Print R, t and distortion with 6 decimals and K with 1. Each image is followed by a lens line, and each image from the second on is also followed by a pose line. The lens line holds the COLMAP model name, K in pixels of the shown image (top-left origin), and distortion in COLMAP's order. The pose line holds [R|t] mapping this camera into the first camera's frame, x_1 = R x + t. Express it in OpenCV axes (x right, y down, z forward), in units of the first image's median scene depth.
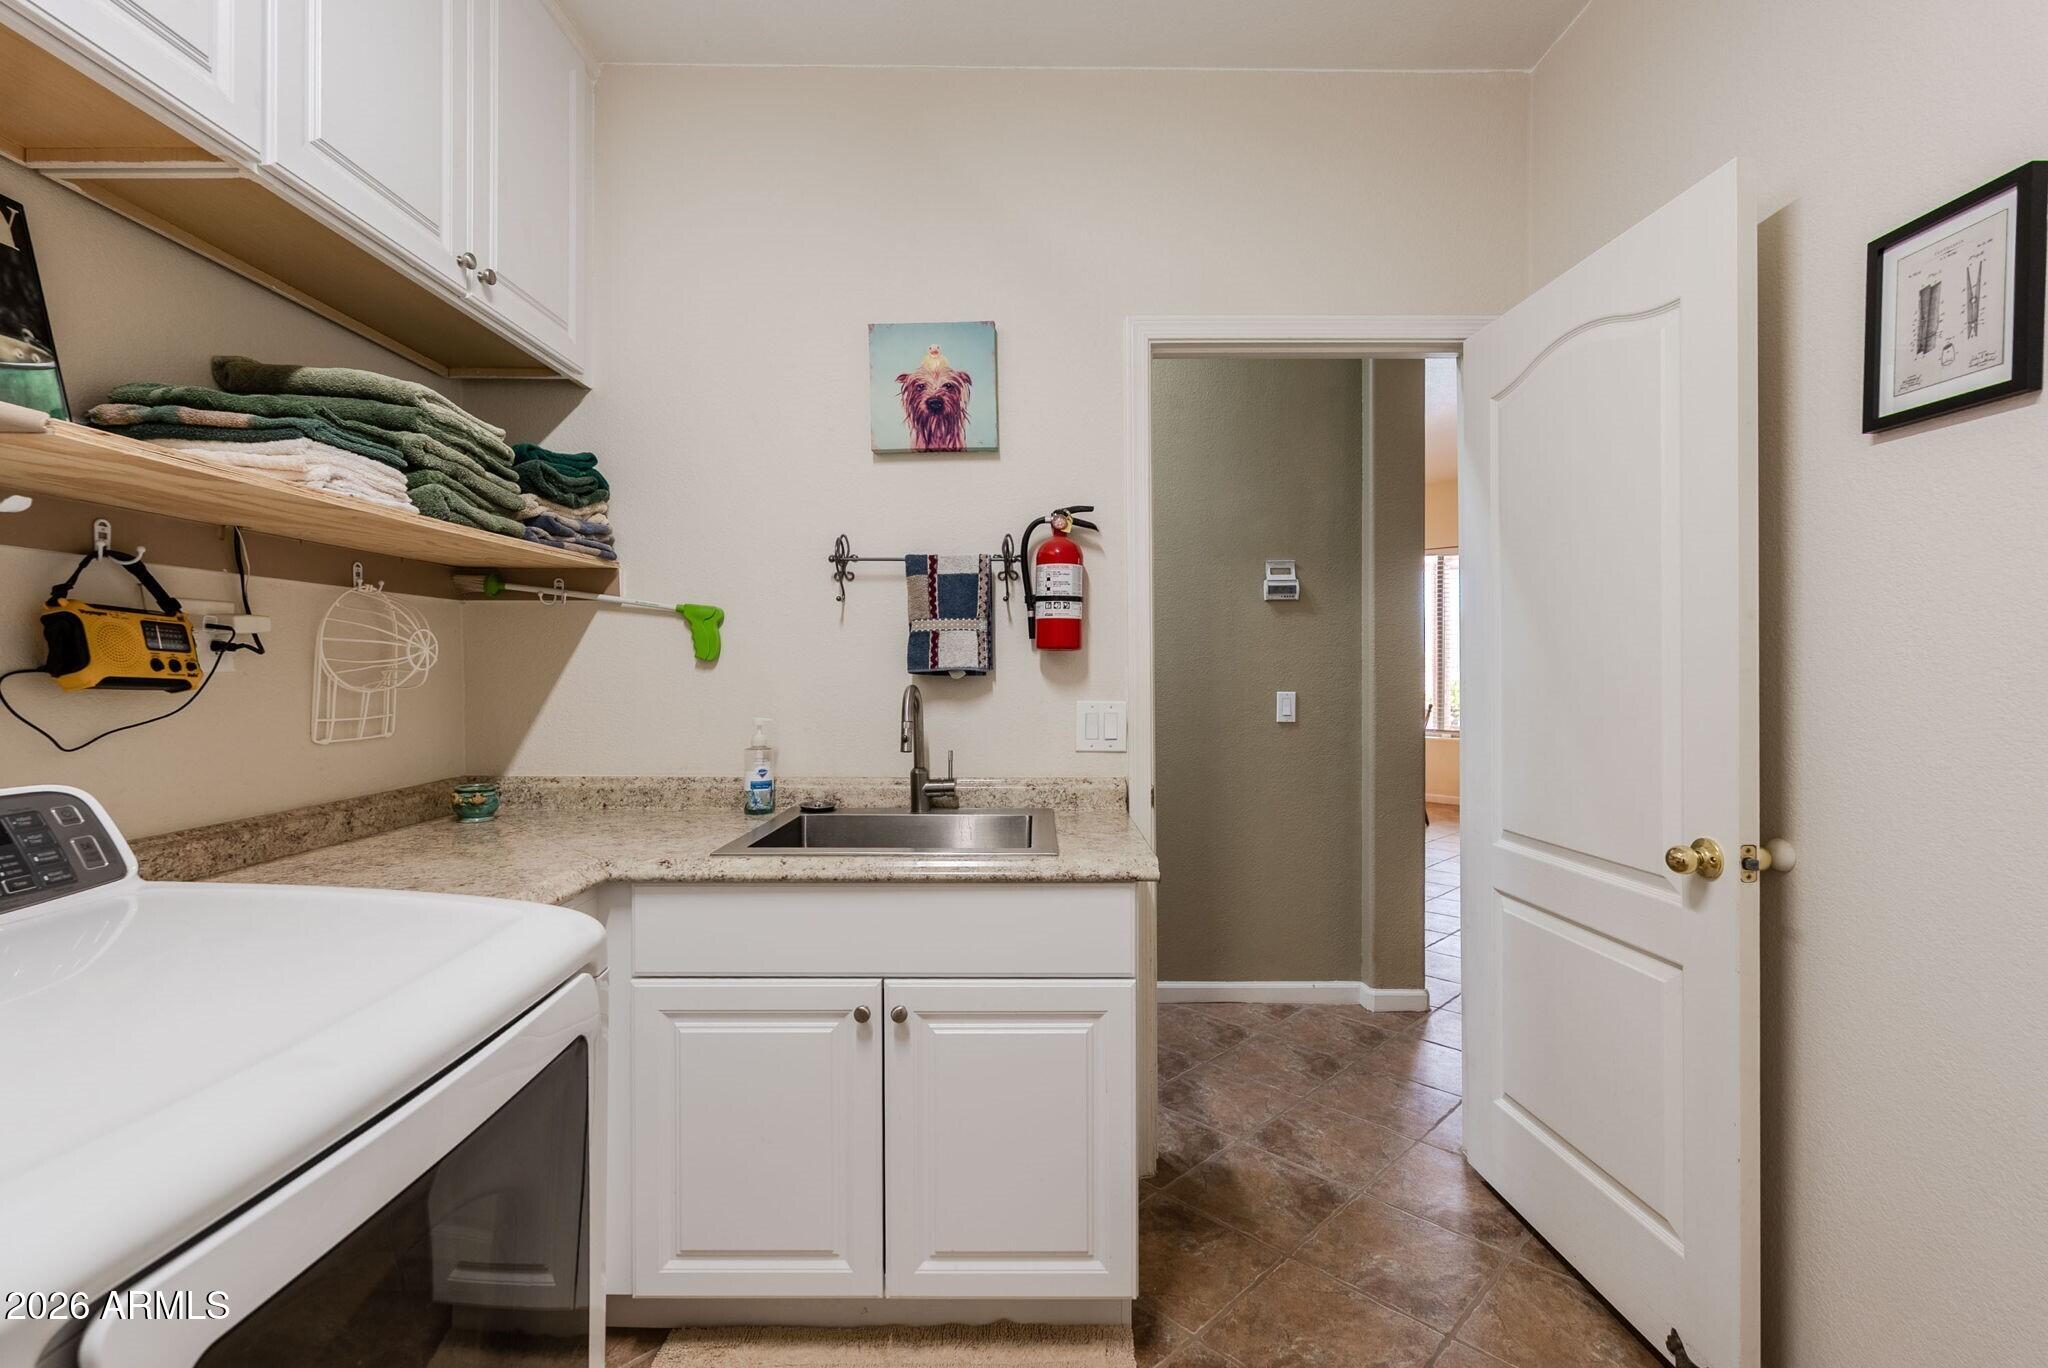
lens RADIAL K [[919.7, 0, 999.3], [0, 919.7, 673.3], [0, 0, 1]] dist [-0.000329, 0.000114]
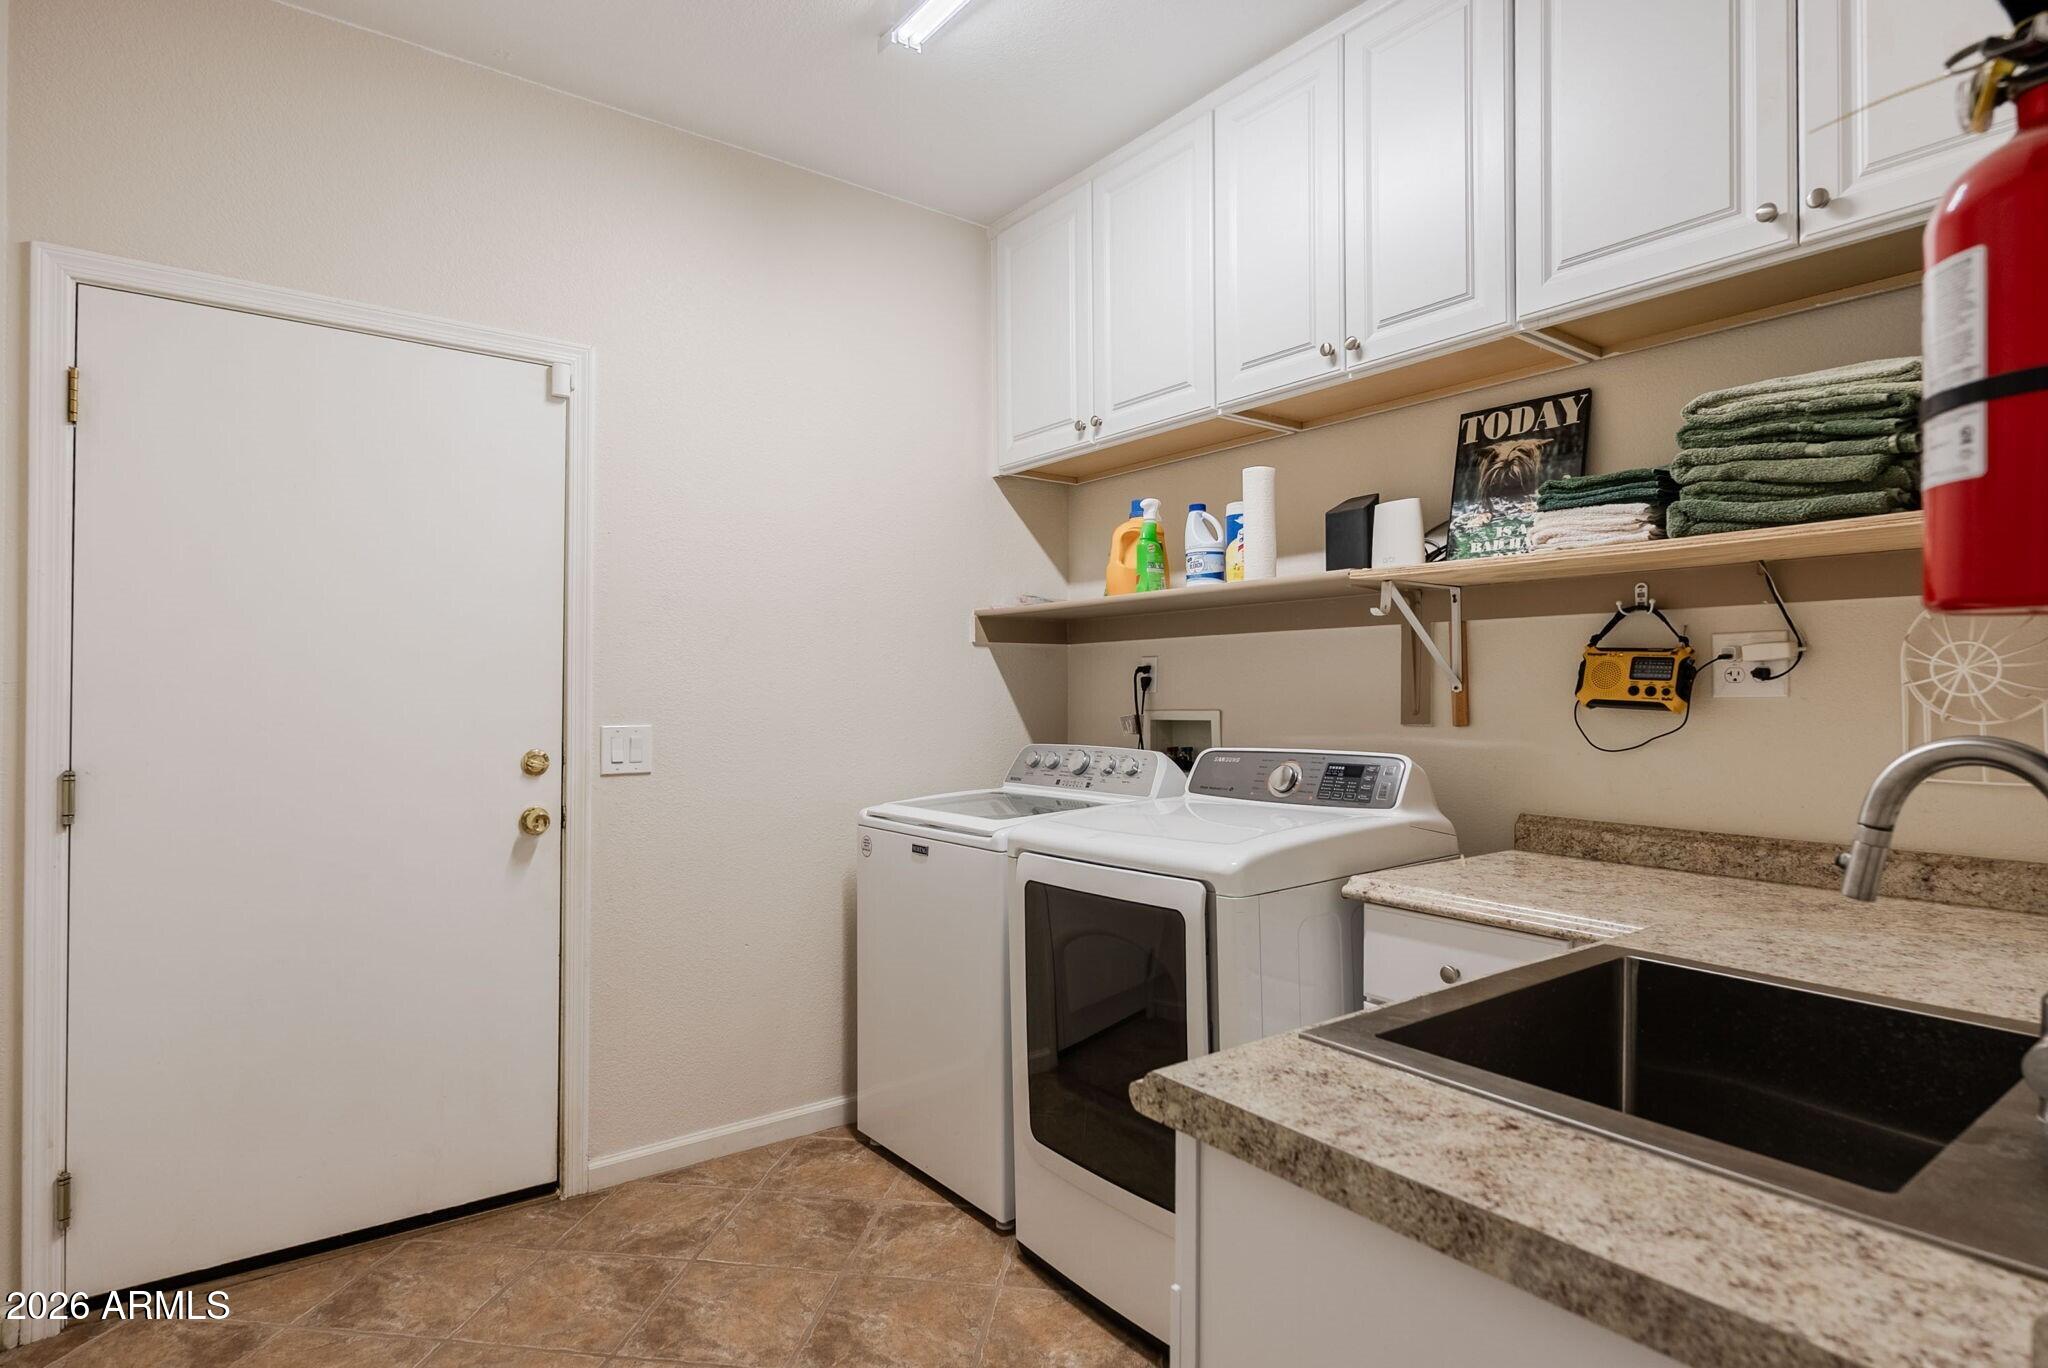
lens RADIAL K [[1115.2, 0, 1024.0], [0, 1115.2, 684.0], [0, 0, 1]] dist [0.001779, 0.001141]
pose [[-0.790218, -0.005652, -0.612800, 0.708316], [-0.003024, 0.999981, -0.005324, -0.007353], [0.612818, -0.002354, -0.790220, 1.664456]]
